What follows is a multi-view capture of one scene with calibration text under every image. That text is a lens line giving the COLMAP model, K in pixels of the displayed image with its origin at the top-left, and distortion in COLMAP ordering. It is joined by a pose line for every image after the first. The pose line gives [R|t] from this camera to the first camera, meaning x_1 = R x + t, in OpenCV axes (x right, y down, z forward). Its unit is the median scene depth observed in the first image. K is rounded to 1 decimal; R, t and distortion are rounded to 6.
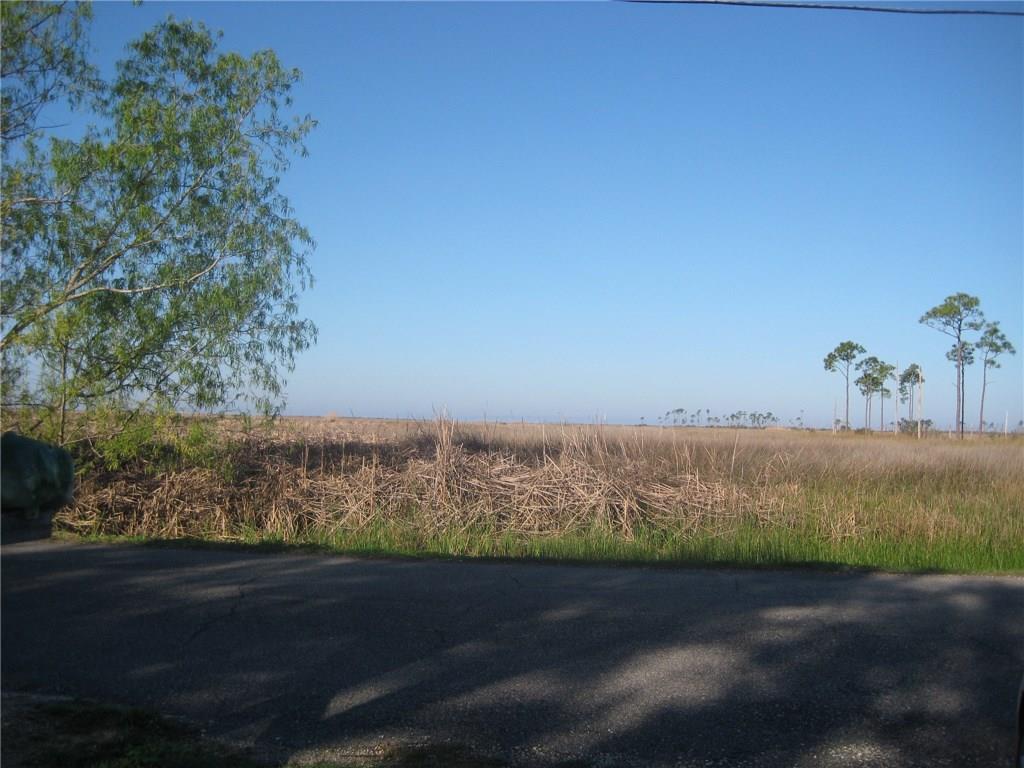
lens RADIAL K [[1045.7, 0, 512.0], [0, 1045.7, 384.0], [0, 0, 1]] dist [-0.159689, 0.203784]
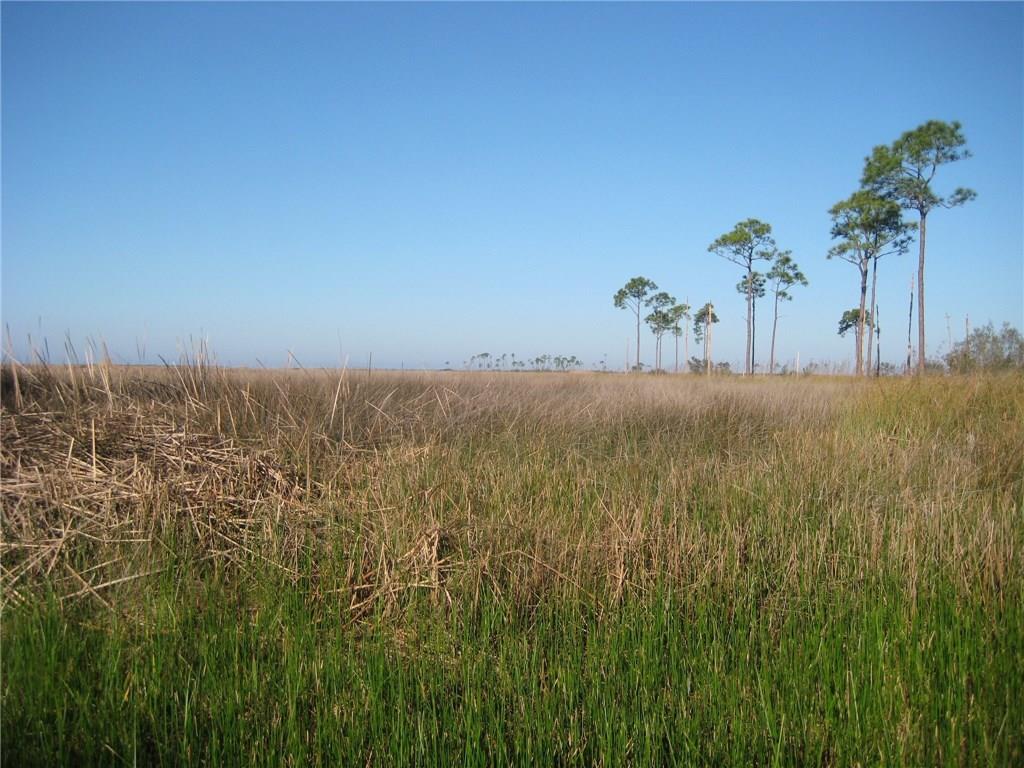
lens RADIAL K [[1045.7, 0, 512.0], [0, 1045.7, 384.0], [0, 0, 1]] dist [-0.159689, 0.203784]
pose [[0.983425, -0.012904, 0.180856, 0.045962], [0.003436, 0.998611, 0.052568, 0.007472], [-0.181283, -0.051075, 0.982104, 0.094548]]
